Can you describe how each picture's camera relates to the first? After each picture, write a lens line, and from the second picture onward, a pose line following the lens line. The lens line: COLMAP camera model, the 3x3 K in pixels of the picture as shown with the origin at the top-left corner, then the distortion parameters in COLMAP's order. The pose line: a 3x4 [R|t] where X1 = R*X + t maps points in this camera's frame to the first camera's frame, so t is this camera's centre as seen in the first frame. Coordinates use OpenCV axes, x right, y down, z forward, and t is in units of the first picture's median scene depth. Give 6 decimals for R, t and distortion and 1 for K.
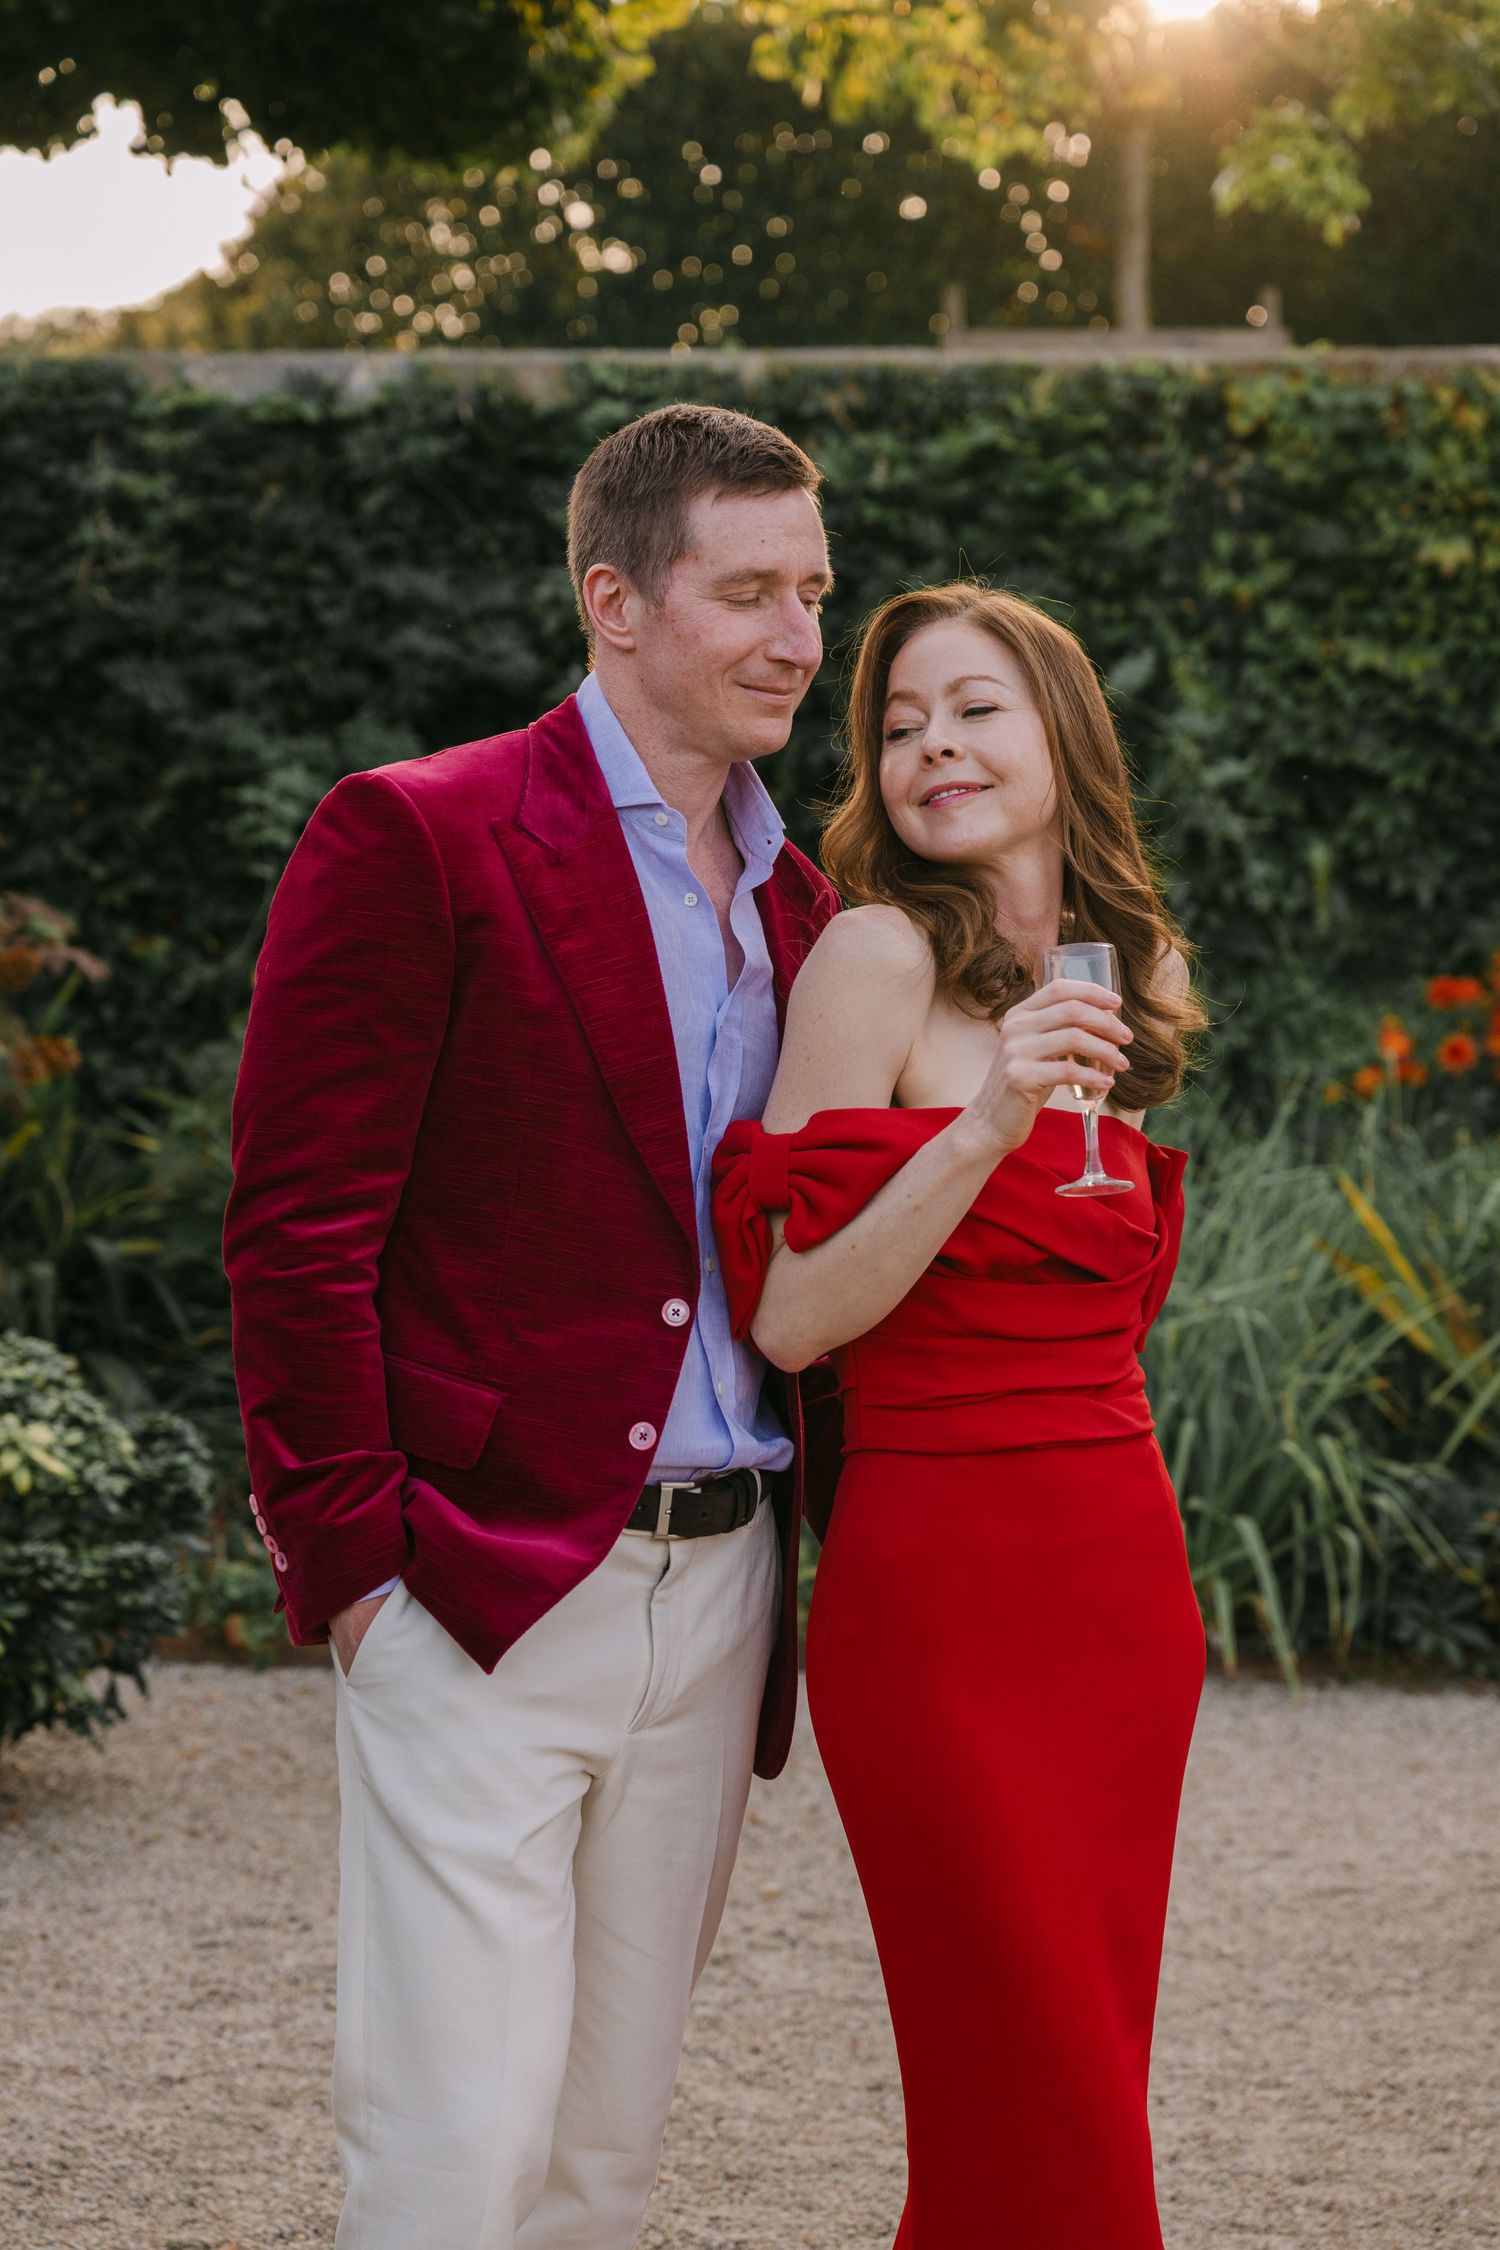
lens RADIAL K [[4779.6, 0, 751.4], [0, 4779.6, 1218.9], [0, 0, 1]] dist [0.027145, -0.081590]
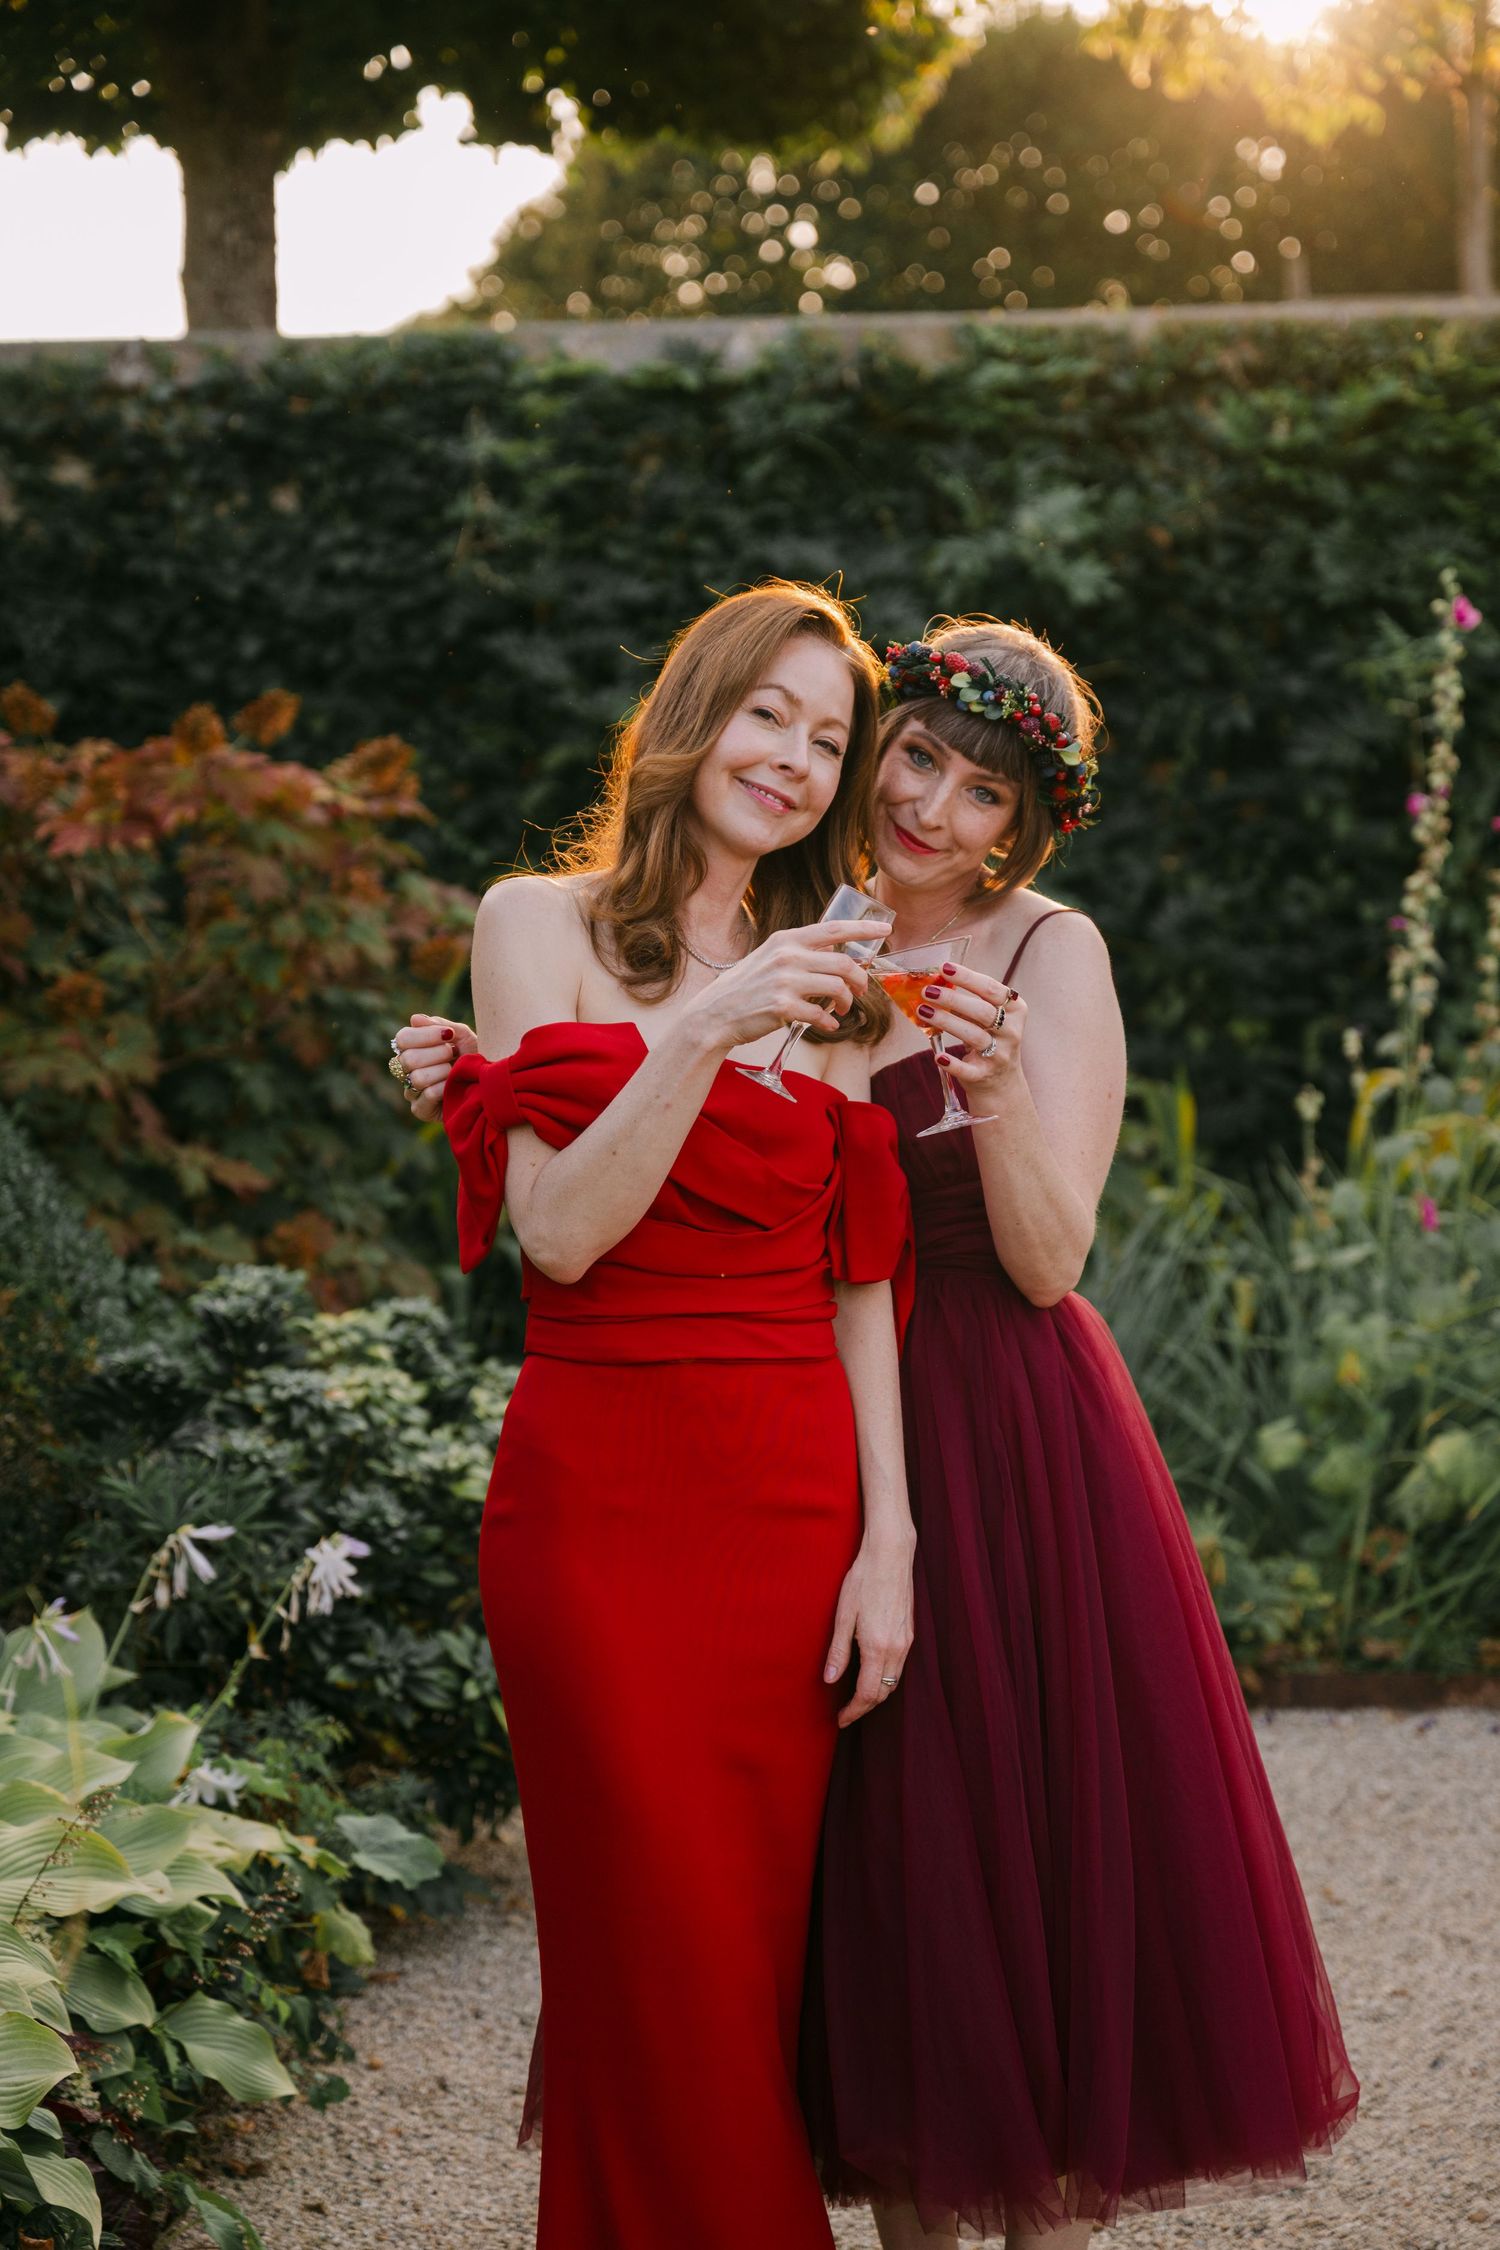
lens RADIAL K [[4427.4, 0, 832.8], [0, 4427.4, 1130.2], [0, 0, 1]] dist [0.059501, -0.493567]
pose [[0.999571, -0.014752, -0.025291, -0.043064], [0.014512, 0.999848, -0.009641, -0.007118], [0.025429, 0.009270, 0.999634, 0.101738]]
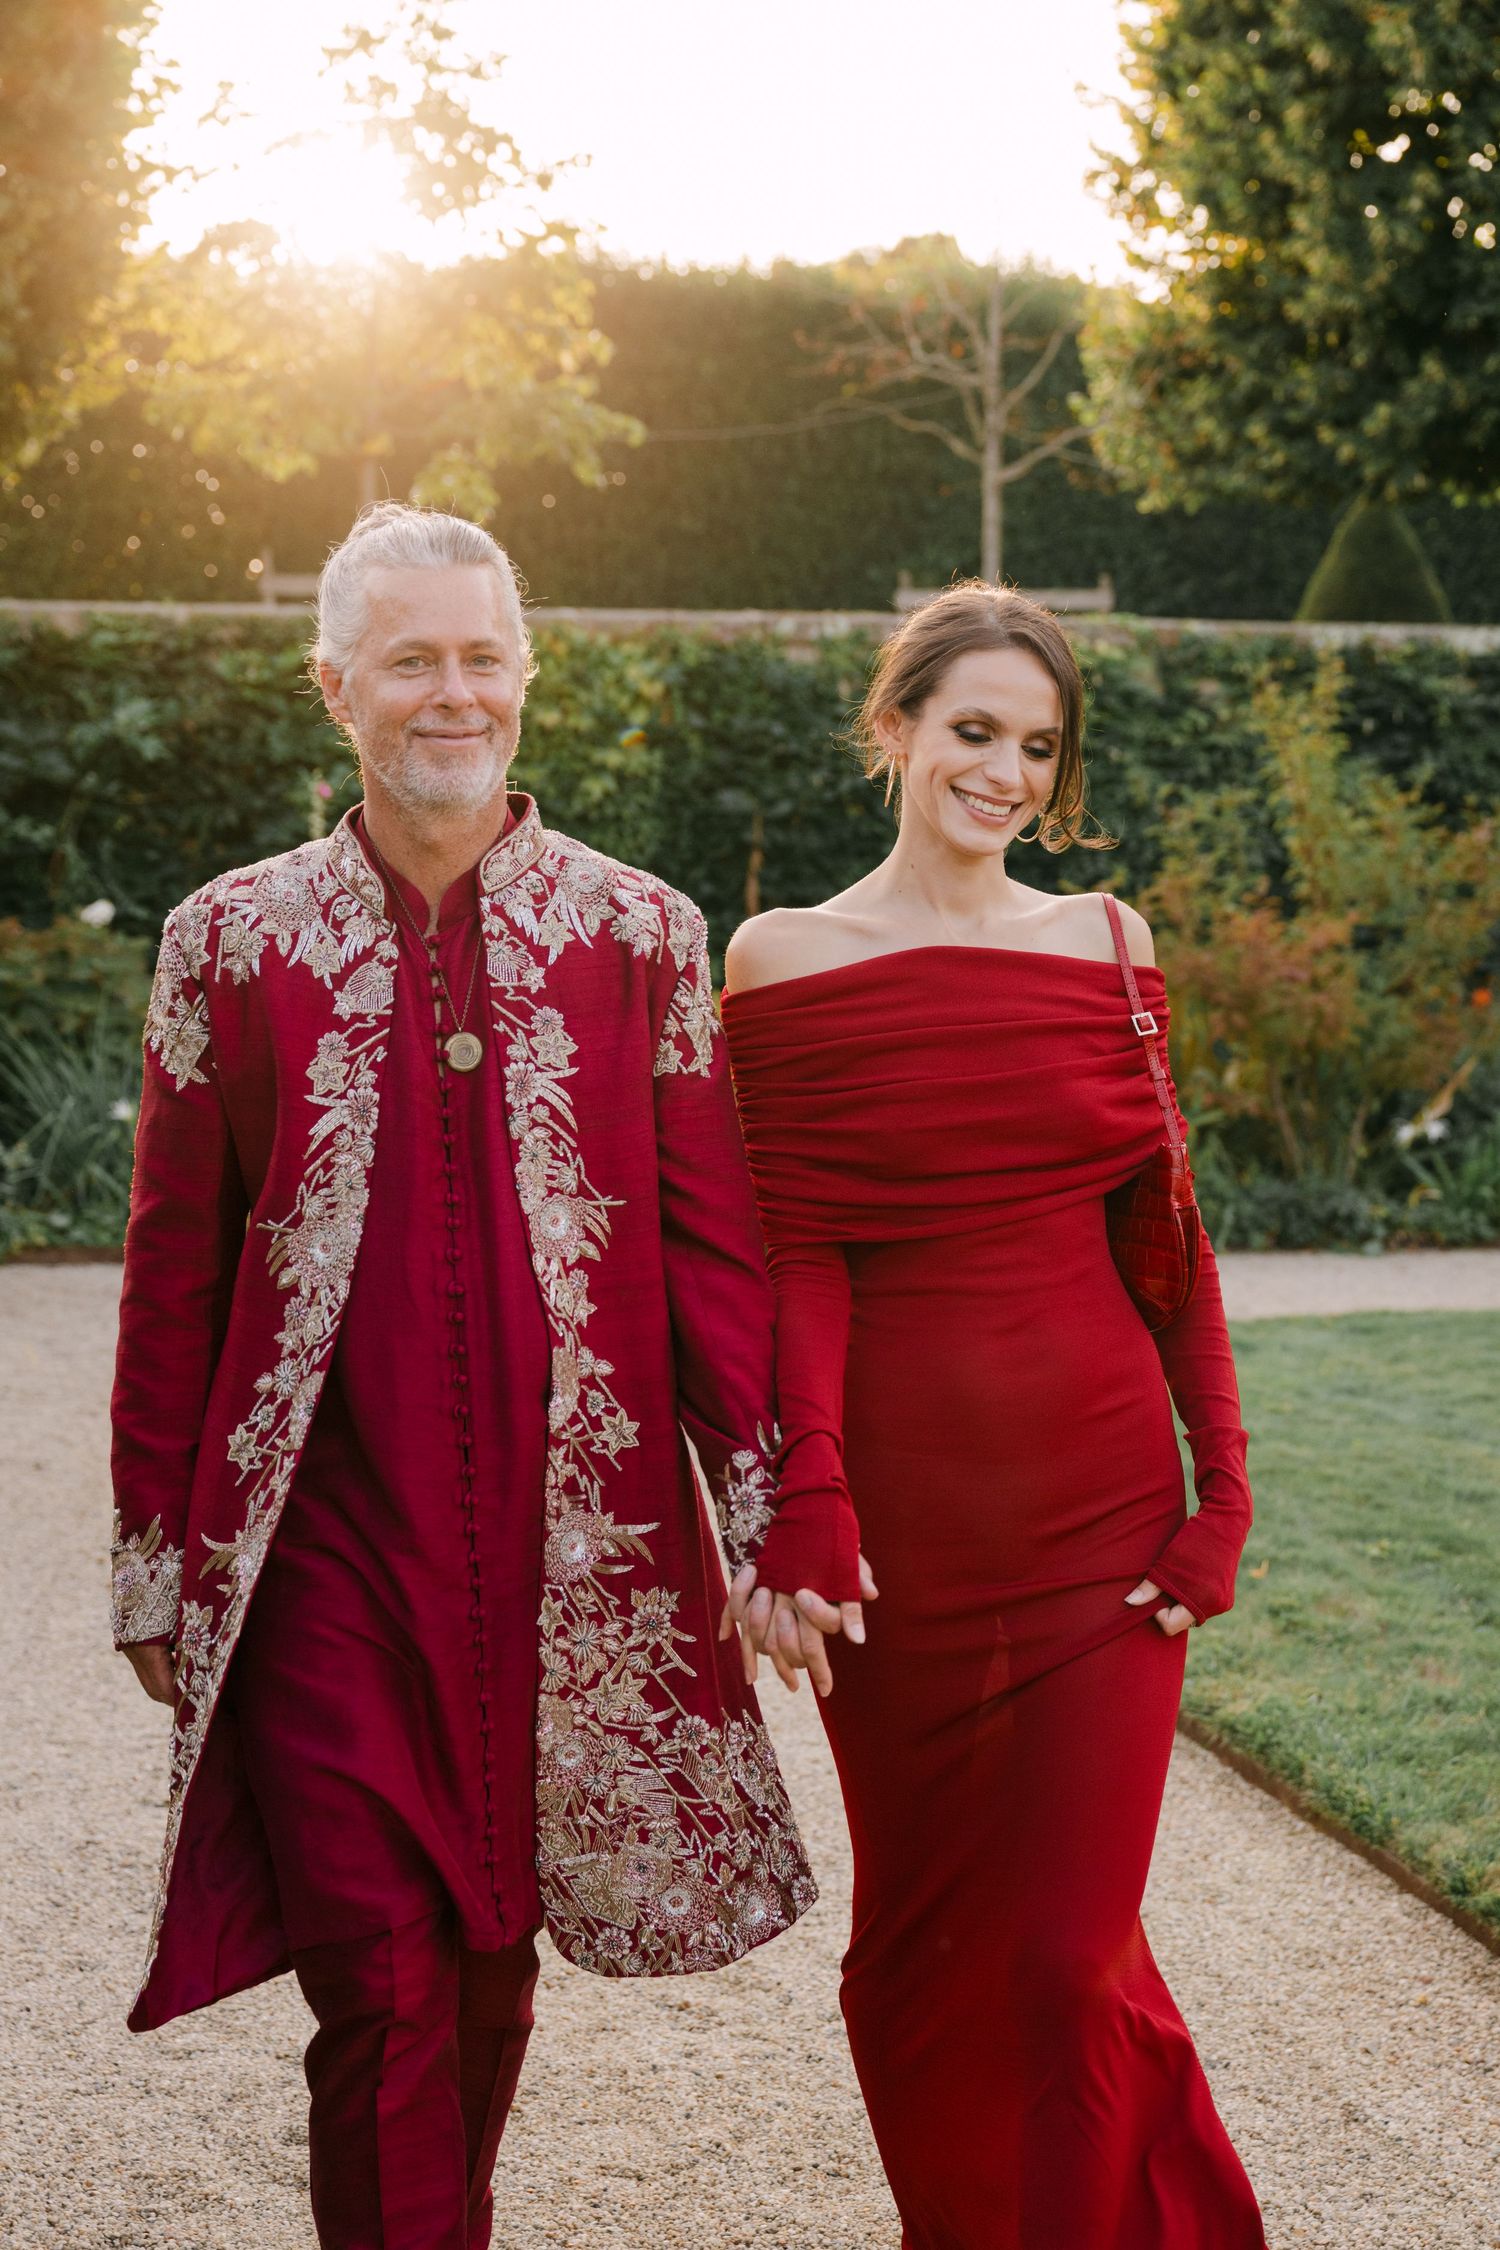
lens RADIAL K [[3564.4, 0, 749.3], [0, 3564.4, 1086.7], [0, 0, 1]] dist [0.002413, 0.019792]
pose [[0.978817, -0.010988, 0.204444, -0.070616], [0.013467, 0.999852, -0.010737, 0.025954], [-0.204296, 0.013263, 0.978819, -0.419888]]
